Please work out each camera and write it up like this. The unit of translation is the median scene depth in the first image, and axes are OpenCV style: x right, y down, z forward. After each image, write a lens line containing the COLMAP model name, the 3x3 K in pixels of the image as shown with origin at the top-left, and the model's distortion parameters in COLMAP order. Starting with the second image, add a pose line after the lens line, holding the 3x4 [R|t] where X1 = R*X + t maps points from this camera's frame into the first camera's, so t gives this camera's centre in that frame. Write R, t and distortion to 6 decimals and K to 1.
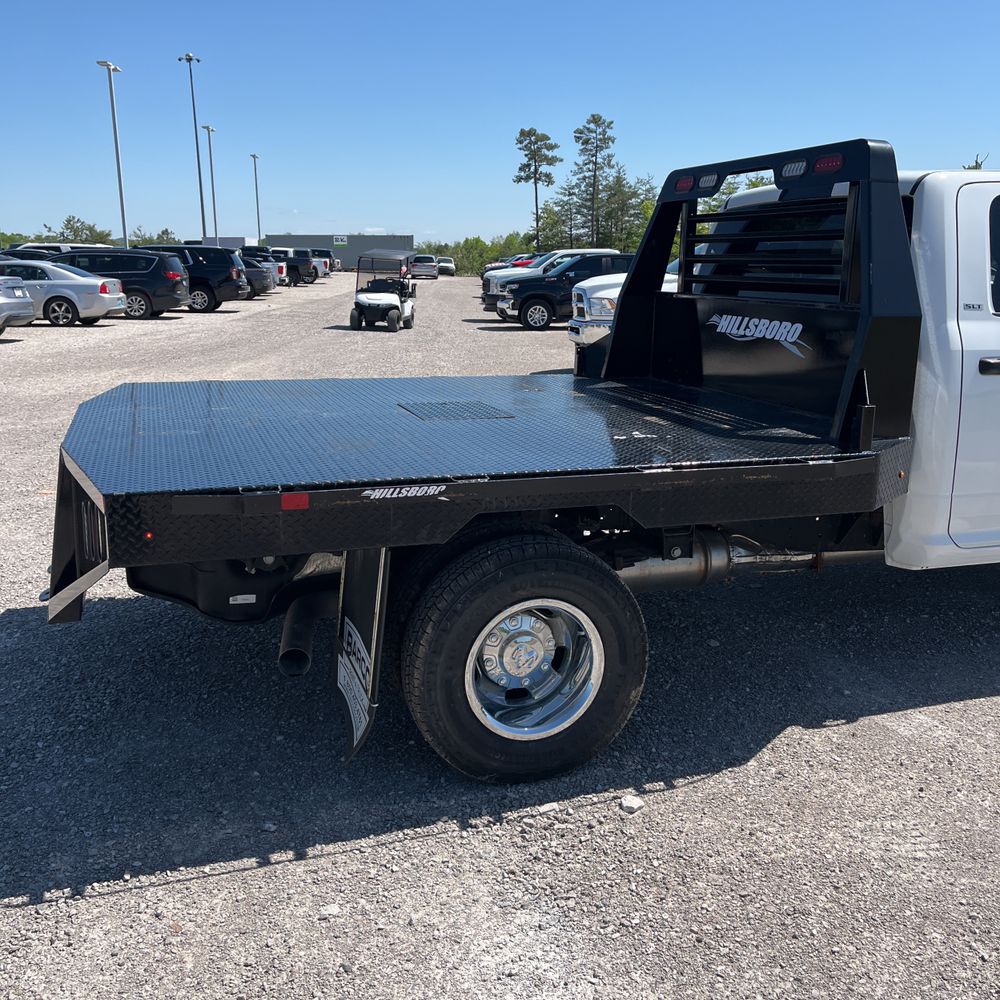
lens RADIAL K [[1027.8, 0, 496.7], [0, 1027.8, 498.3], [0, 0, 1]] dist [0.029291, 0.000000]
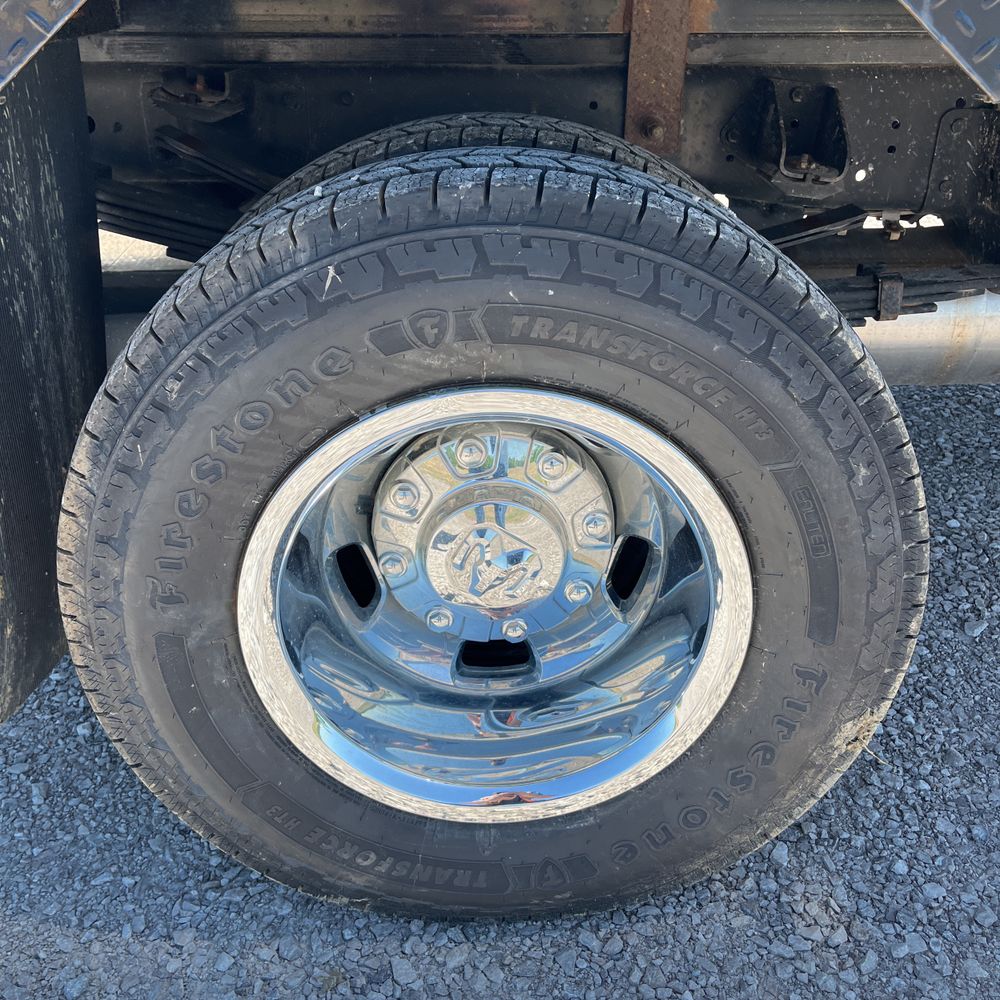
lens RADIAL K [[1027.8, 0, 489.8], [0, 1027.8, 495.8], [0, 0, 1]] dist [0.029291, 0.000000]
pose [[0.954600, 0.121446, -0.272010, 0.110604], [-0.054736, 0.969085, 0.240579, 0.060237], [0.292818, -0.214768, 0.931736, 0.730603]]
